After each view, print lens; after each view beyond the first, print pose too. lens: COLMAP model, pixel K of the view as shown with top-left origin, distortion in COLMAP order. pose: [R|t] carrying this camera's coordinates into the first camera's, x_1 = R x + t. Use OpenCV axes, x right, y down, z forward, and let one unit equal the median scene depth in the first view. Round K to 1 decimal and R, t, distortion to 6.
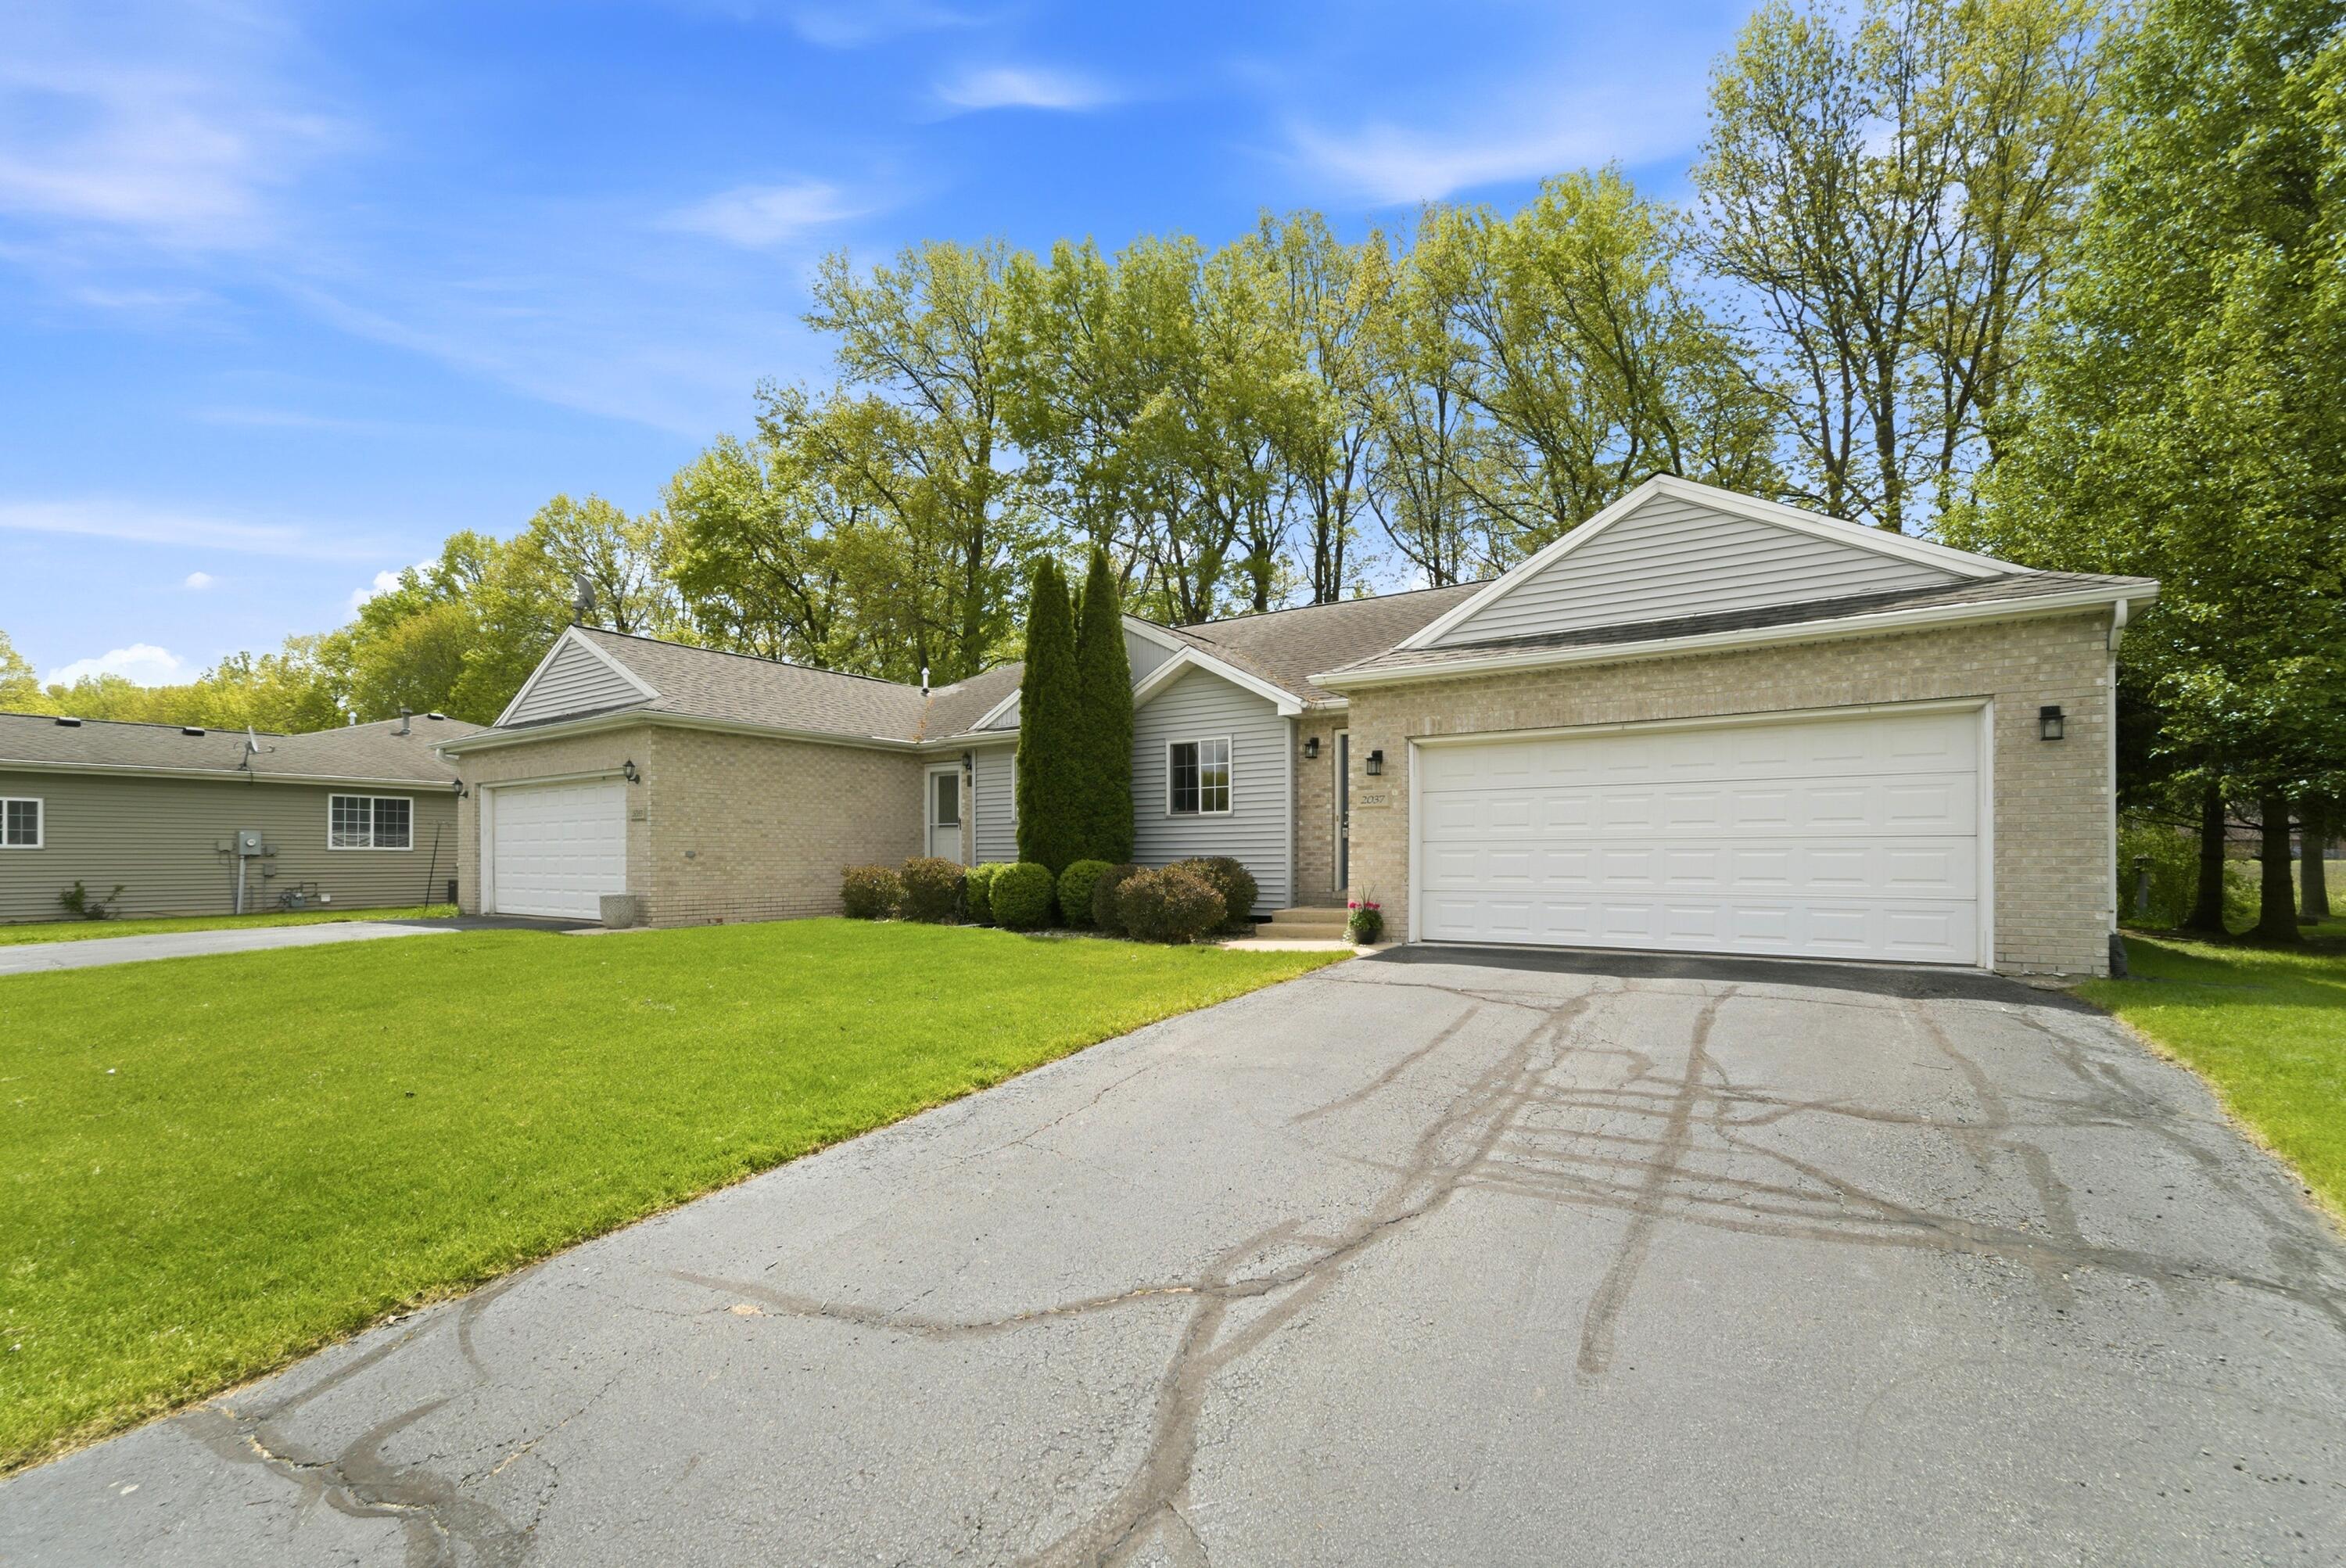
lens RADIAL K [[989.1, 0, 1202.0], [0, 989.1, 813.5], [0, 0, 1]] dist [0.005217, 0.000574]
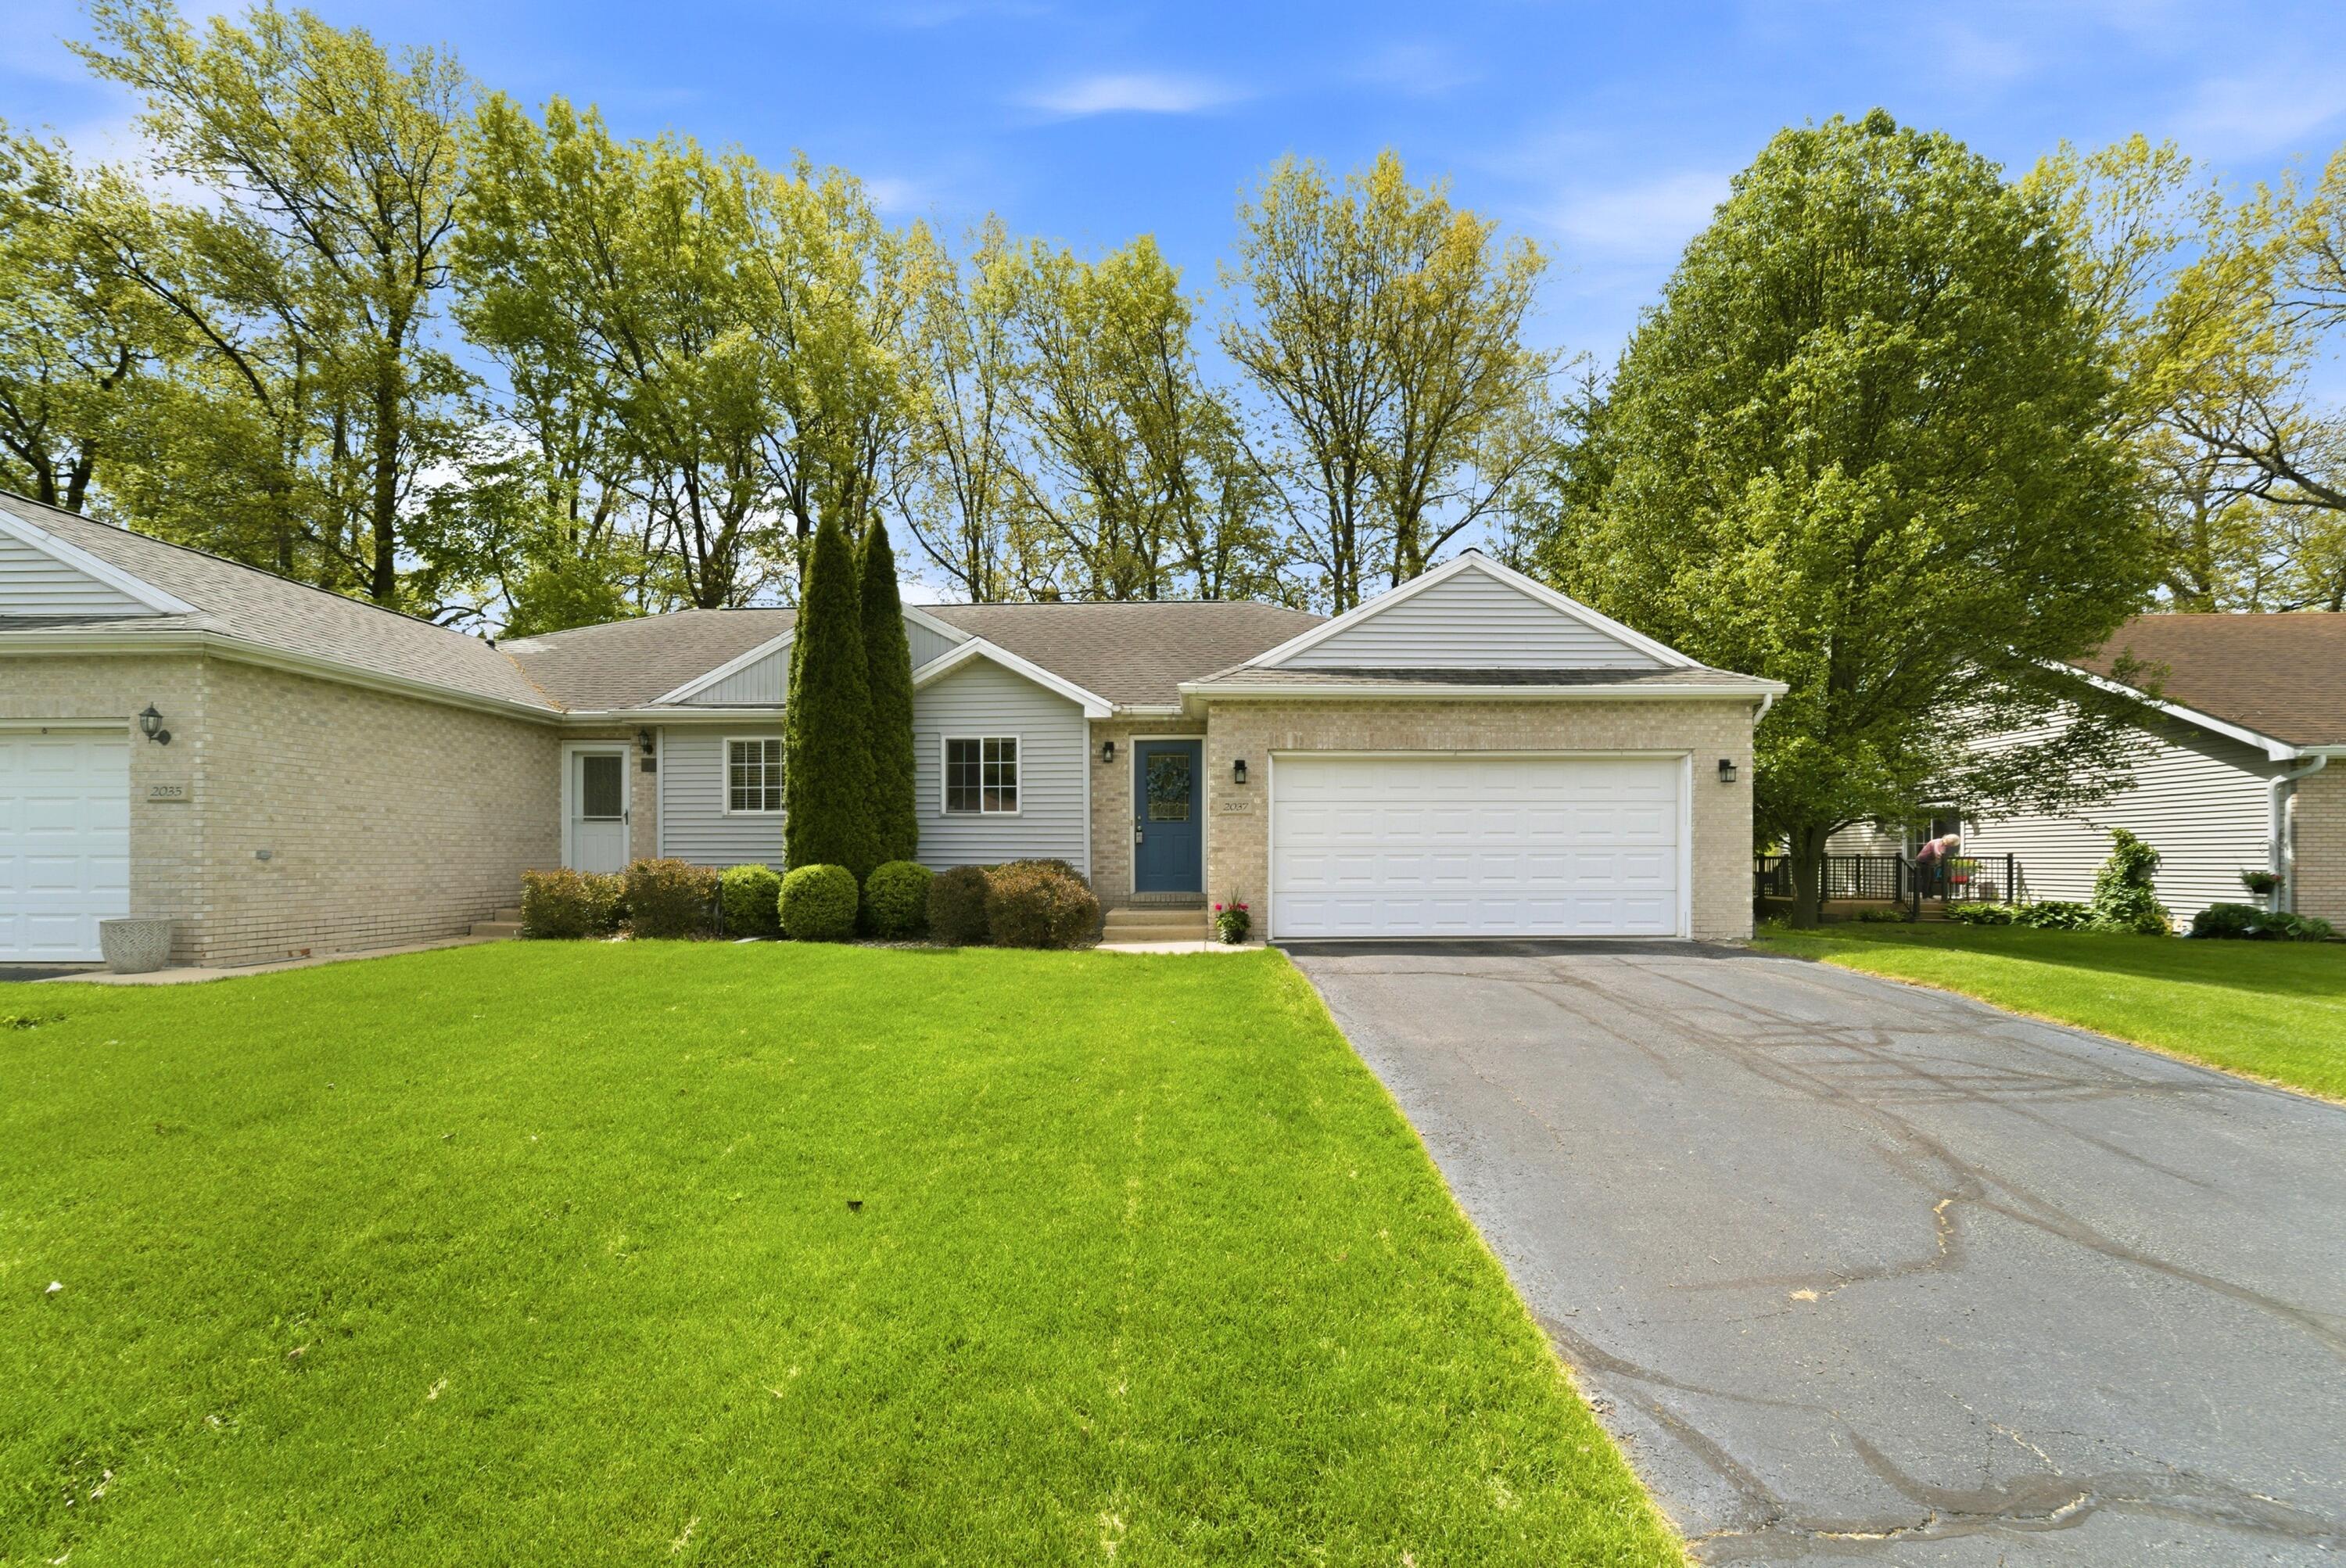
lens RADIAL K [[989.8, 0, 1170.1], [0, 989.8, 830.9], [0, 0, 1]] dist [-0.018621, 0.008559]
pose [[0.843382, 0.017741, 0.537021, -0.387190], [-0.024831, 0.999674, 0.005972, 0.006418], [-0.536740, -0.018372, 0.843548, 0.122399]]
